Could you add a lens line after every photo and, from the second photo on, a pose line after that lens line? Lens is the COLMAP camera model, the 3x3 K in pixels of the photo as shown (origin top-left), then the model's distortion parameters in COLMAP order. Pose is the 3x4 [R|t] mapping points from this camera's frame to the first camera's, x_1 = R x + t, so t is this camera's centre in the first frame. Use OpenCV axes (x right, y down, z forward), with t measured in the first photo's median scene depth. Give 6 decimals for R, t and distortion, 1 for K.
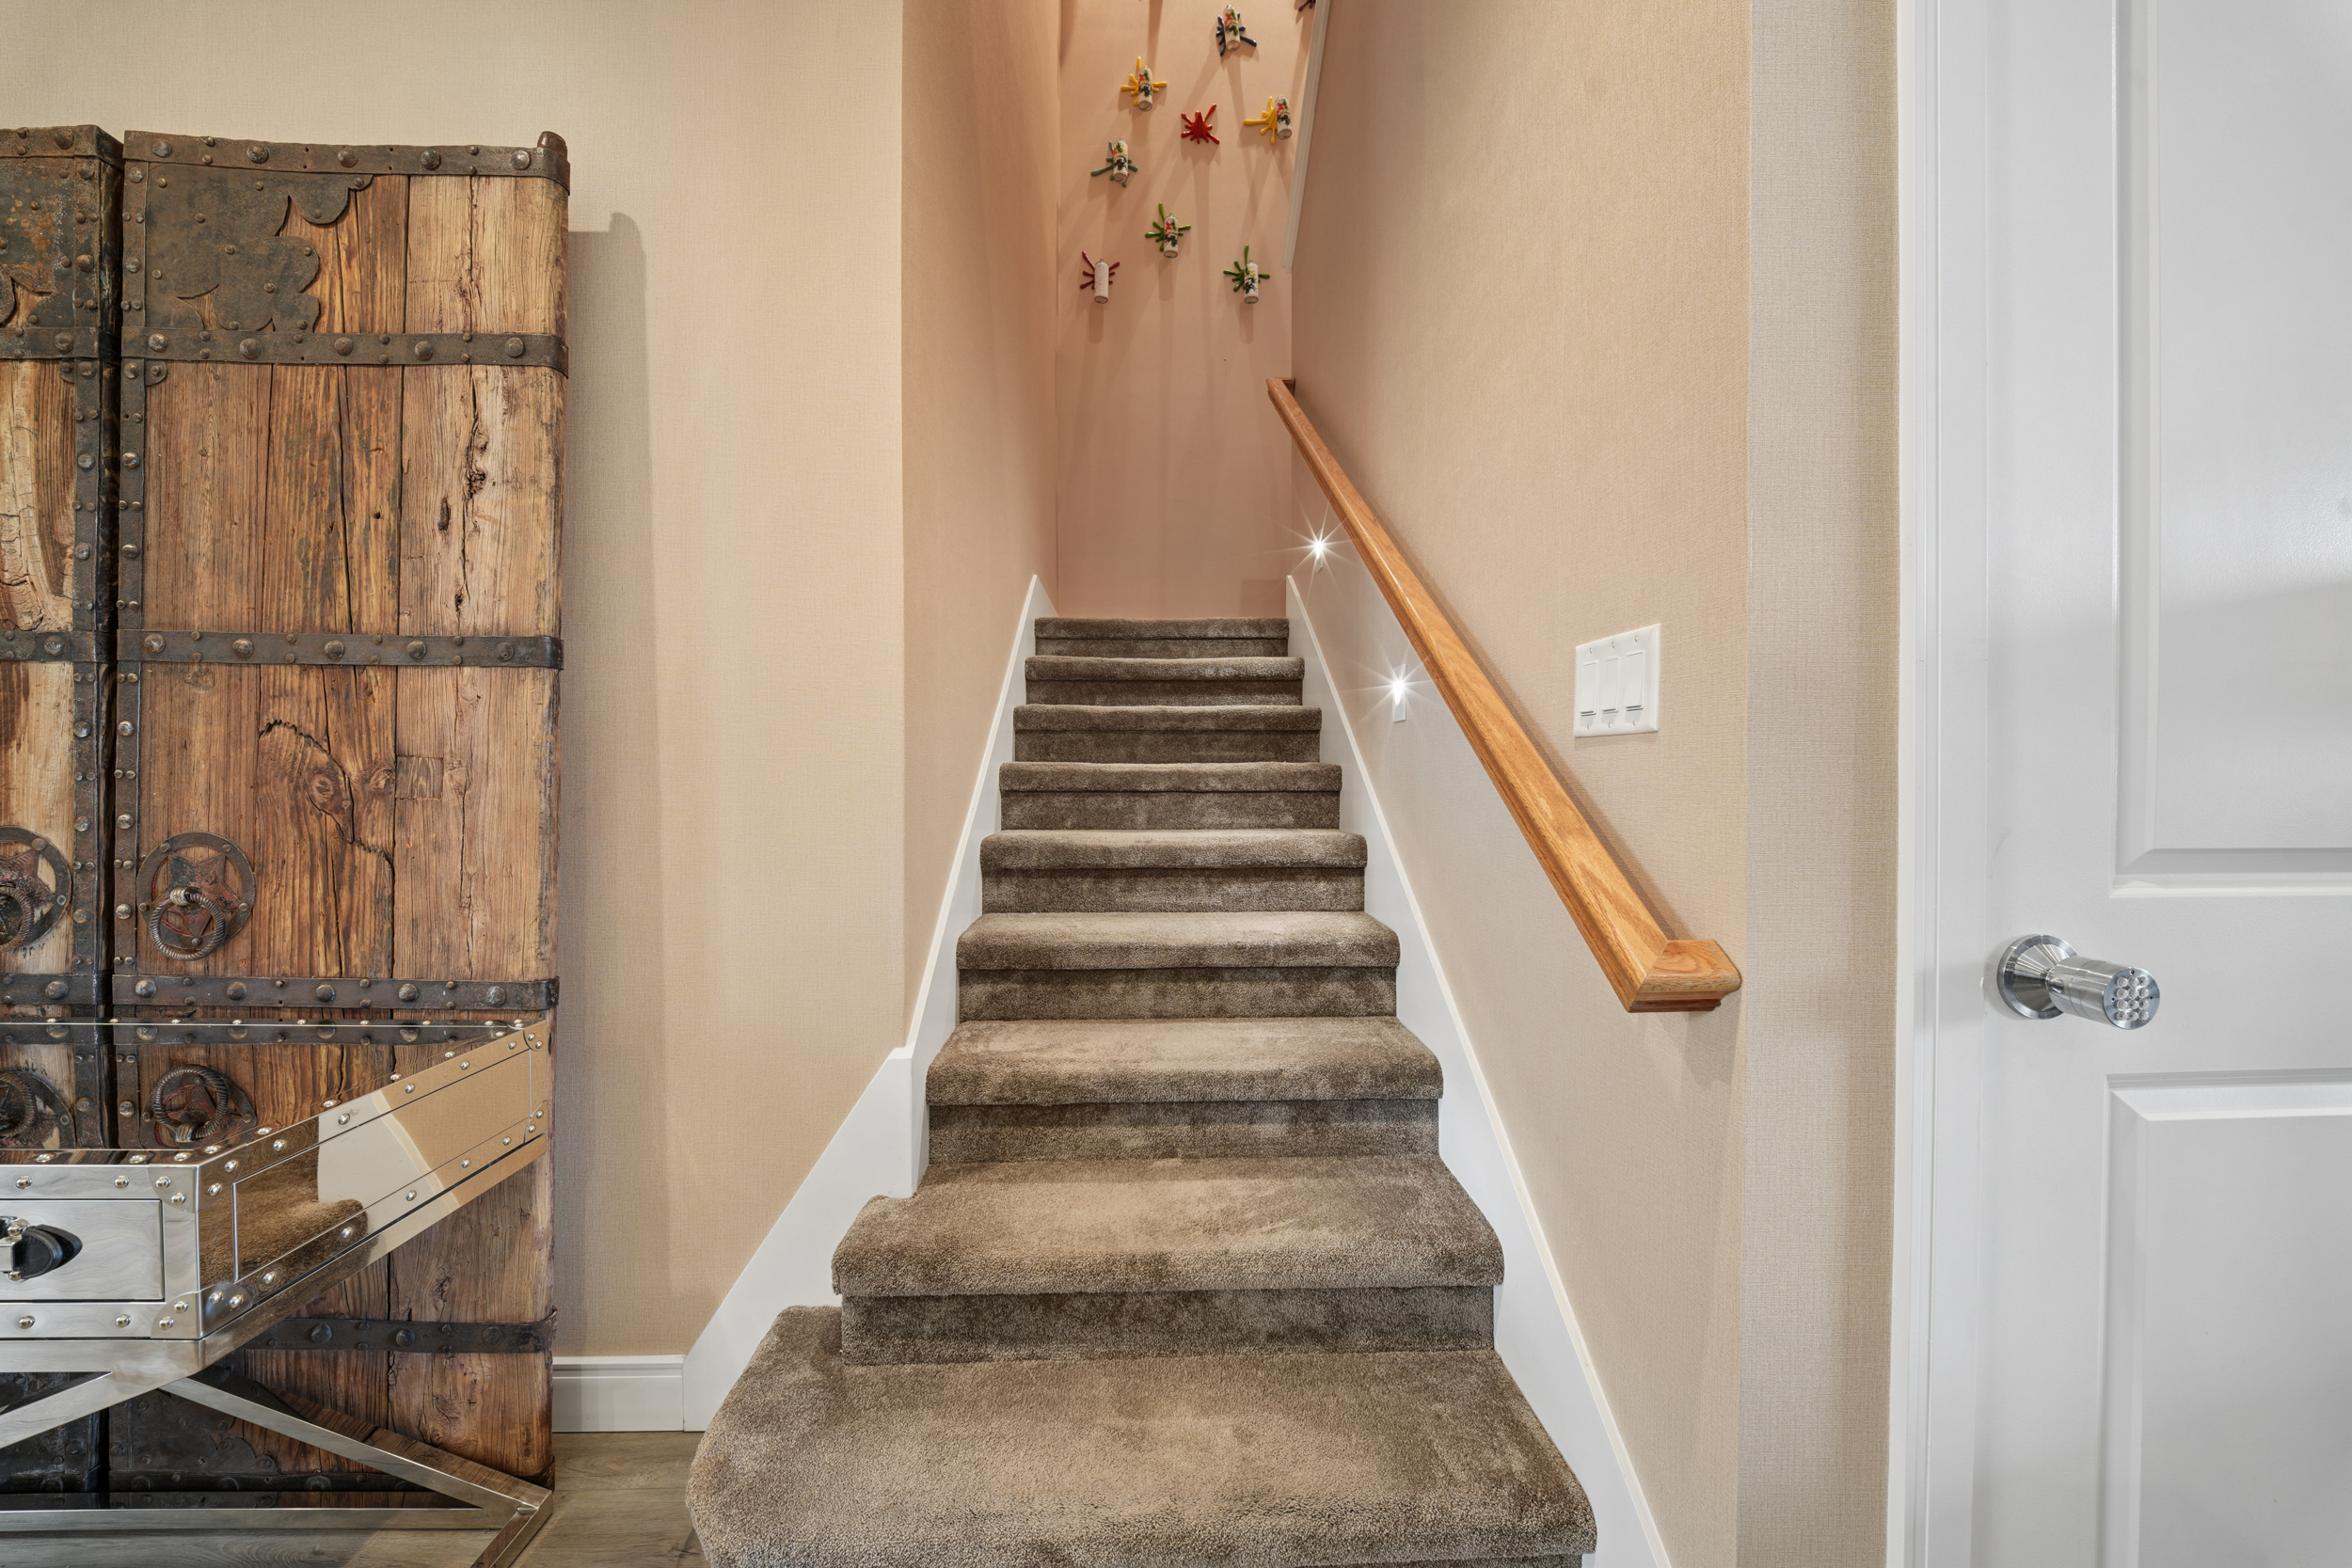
lens RADIAL K [[804.2, 0, 1169.7], [0, 804.2, 779.4], [0, 0, 1]] dist [-0.012131, 0.000078]
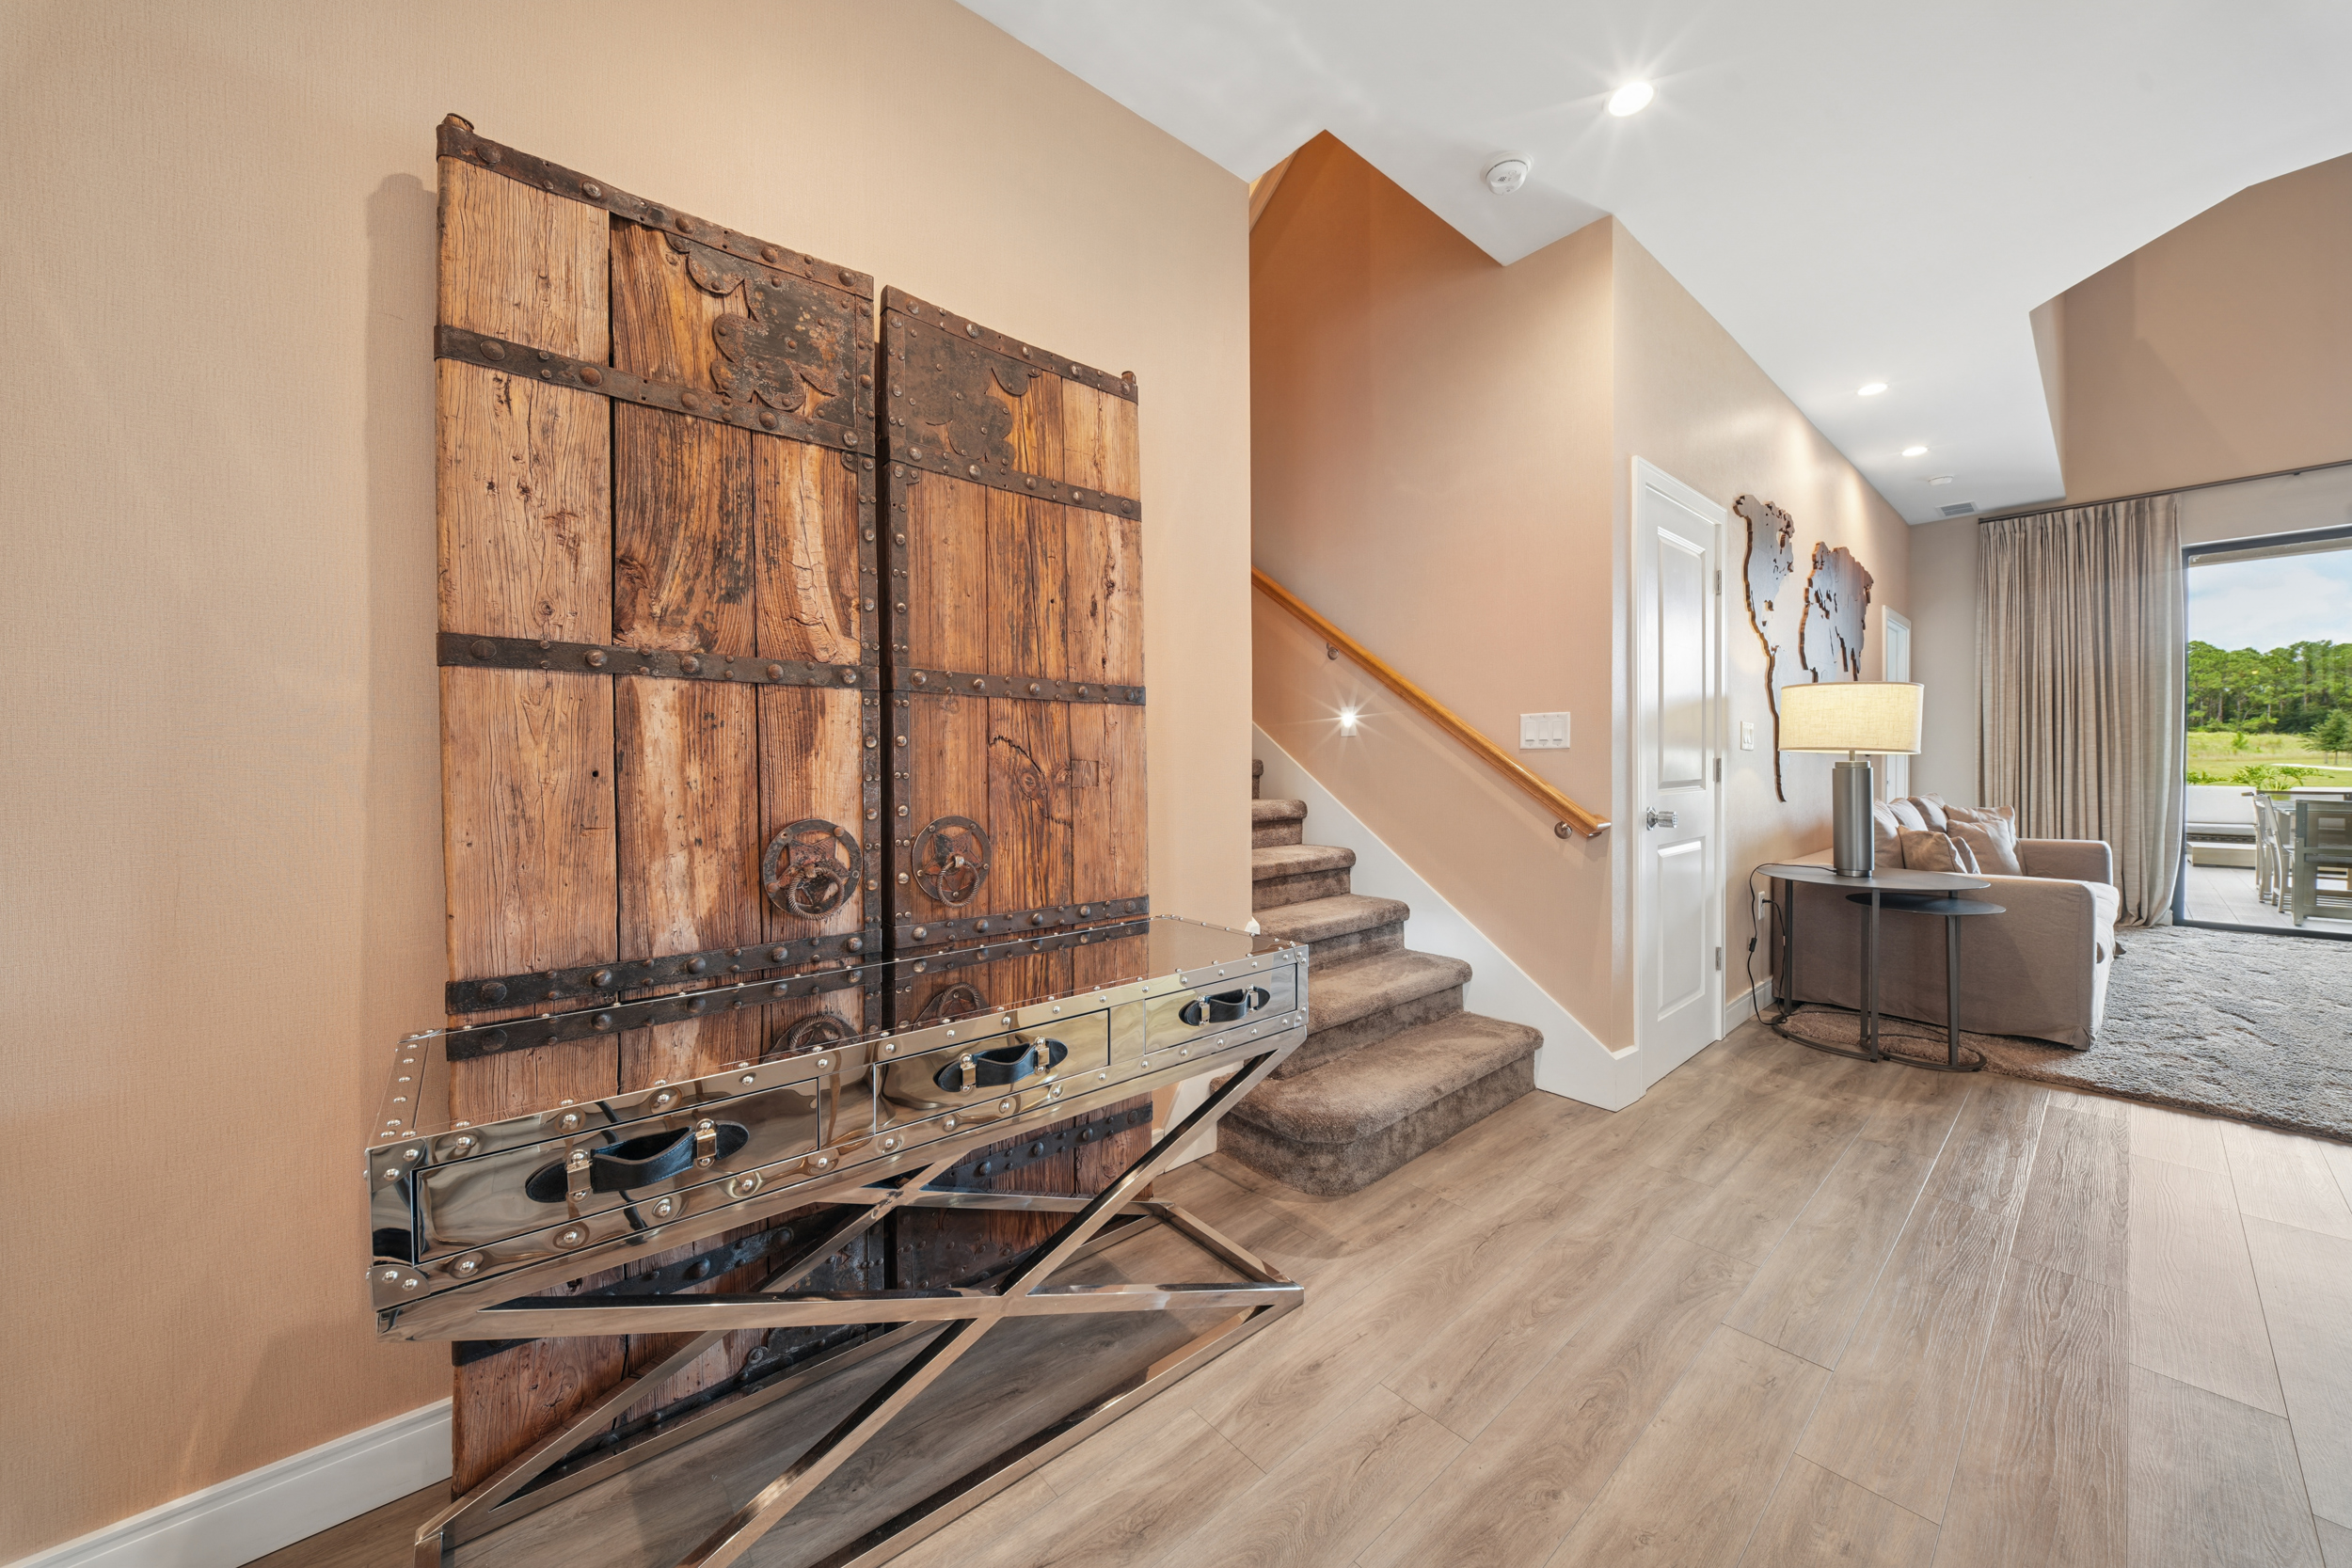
lens RADIAL K [[819.6, 0, 1177.1], [0, 819.6, 775.8], [0, 0, 1]] dist [0.010397, -0.007903]
pose [[0.786196, -0.021246, 0.617612, -1.795071], [0.017390, 0.999774, 0.012256, -0.014576], [-0.617733, 0.001104, 0.786387, -0.378269]]
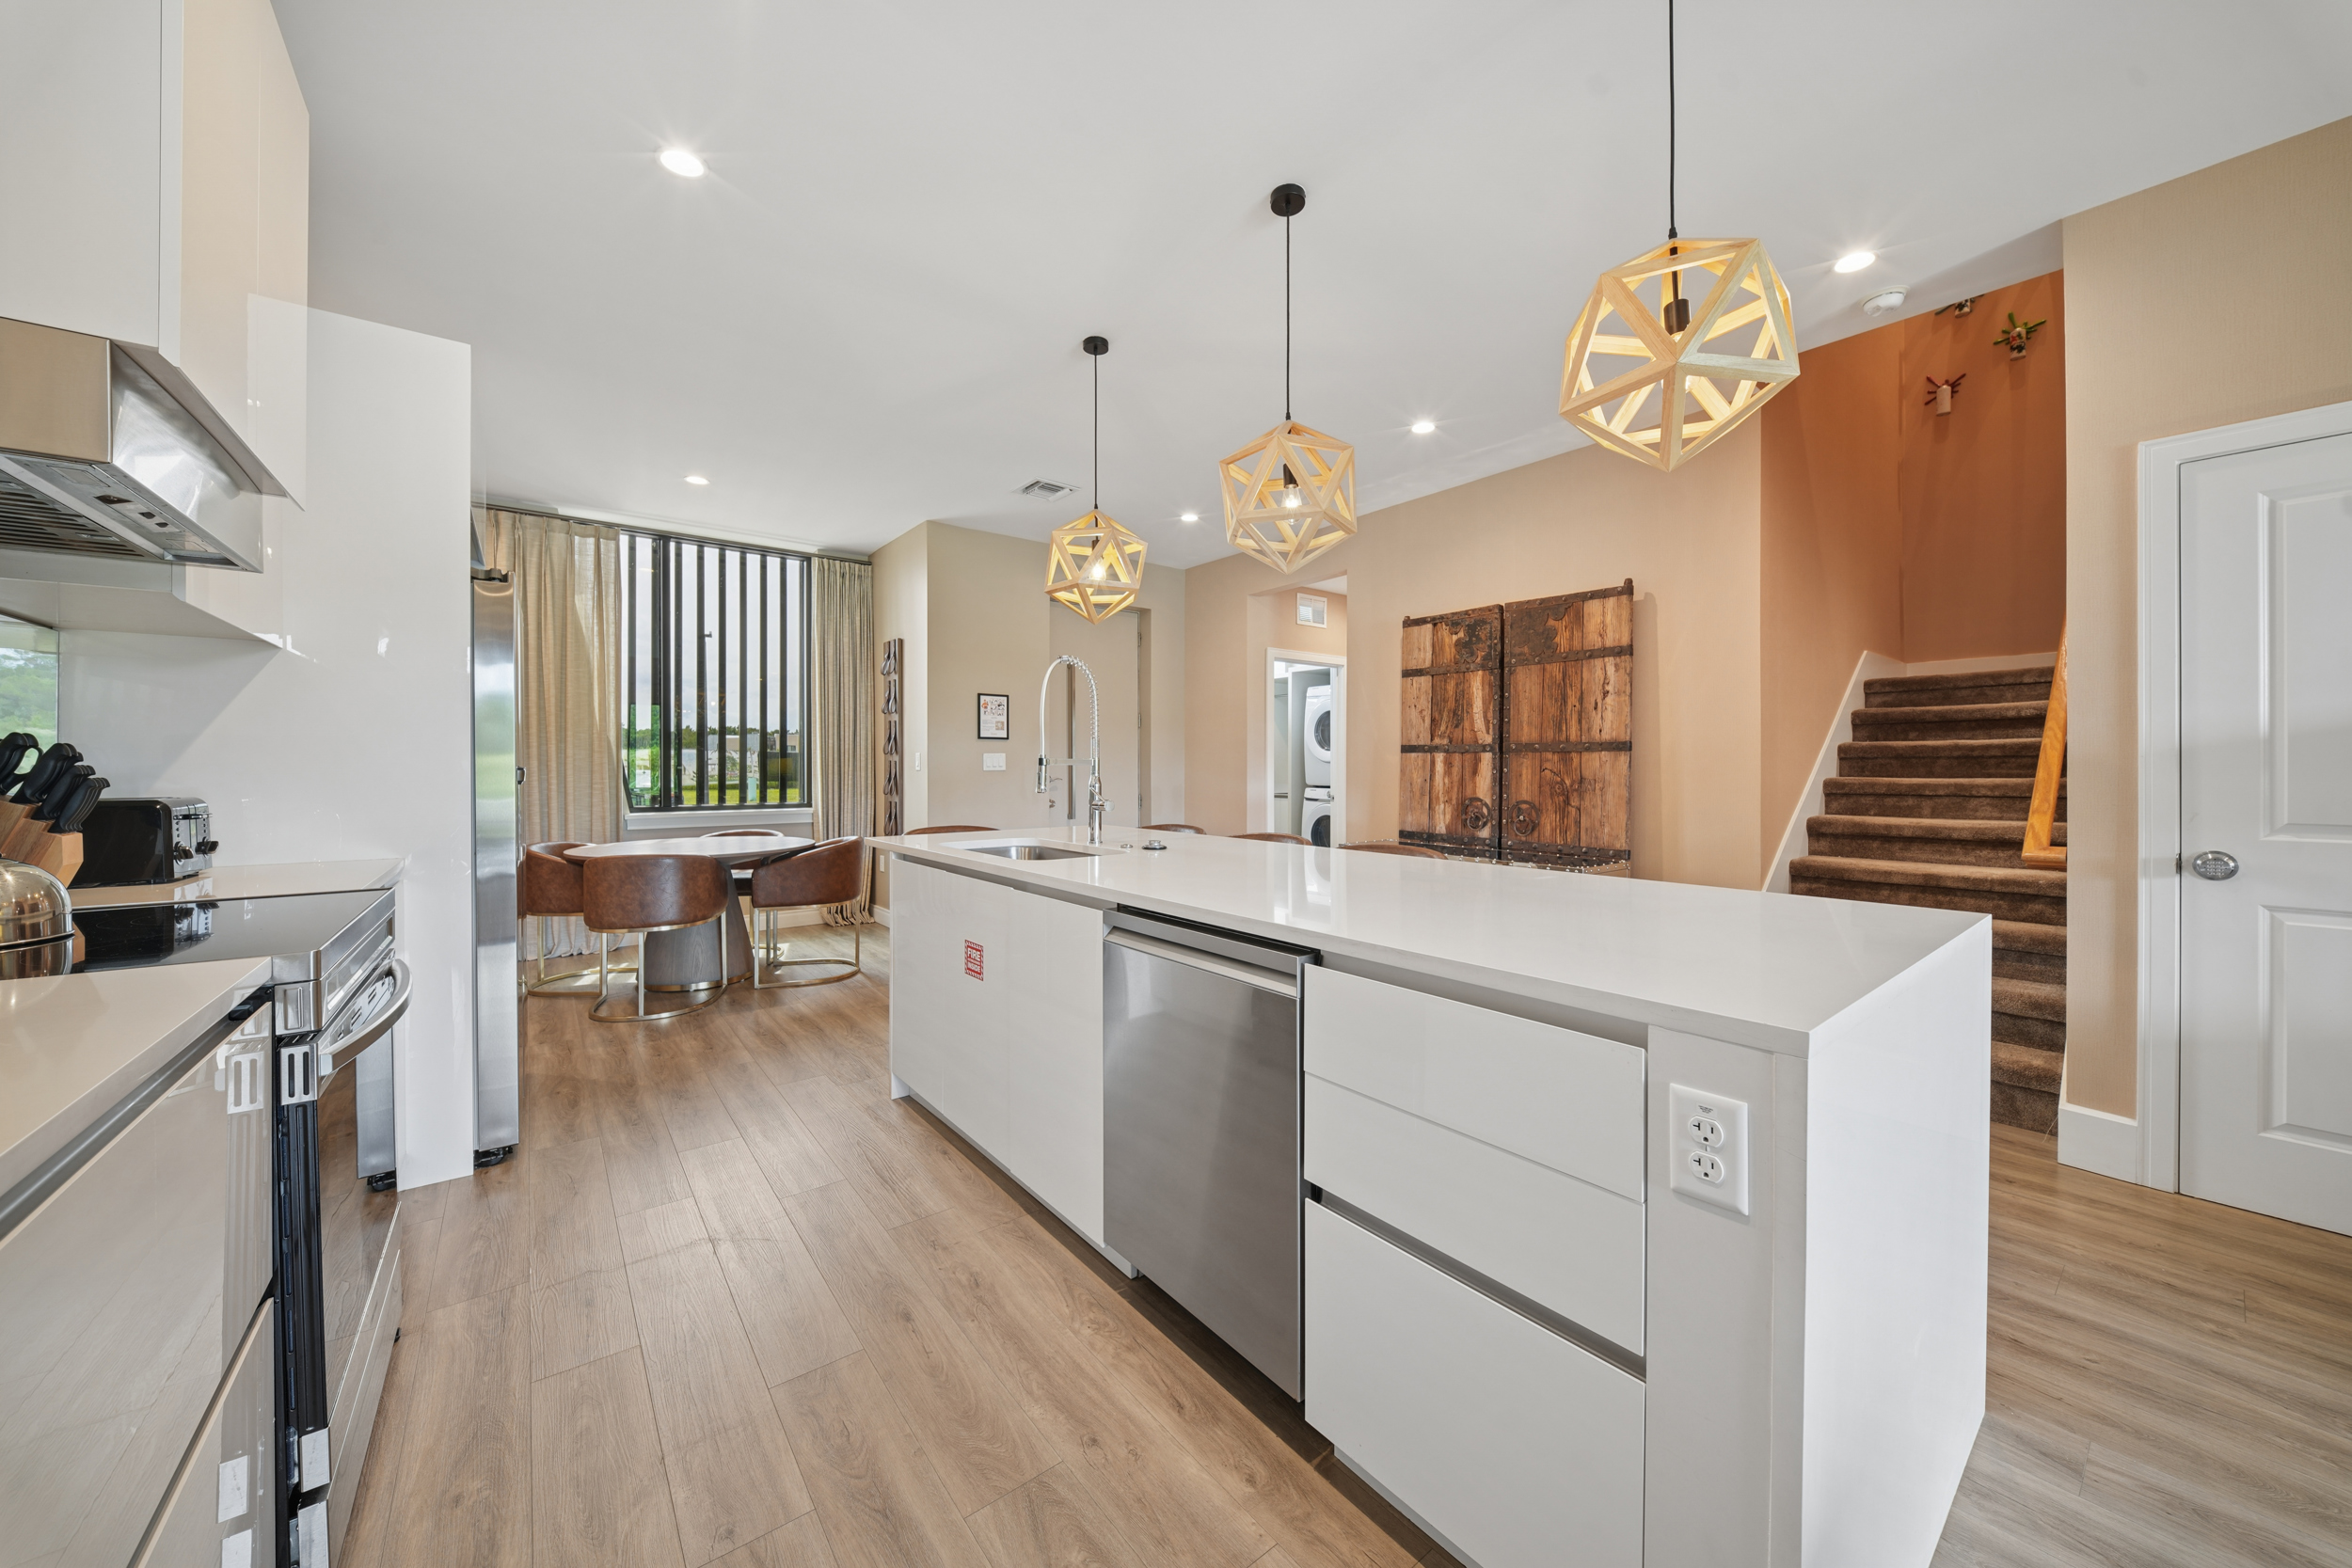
lens RADIAL K [[819.6, 0, 1177.1], [0, 819.6, 775.8], [0, 0, 1]] dist [0.010397, -0.007903]
pose [[0.586181, 0.003801, -0.810171, 0.812020], [-0.004841, 0.999988, 0.001189, -0.037777], [0.810166, 0.003225, 0.586192, -2.366760]]
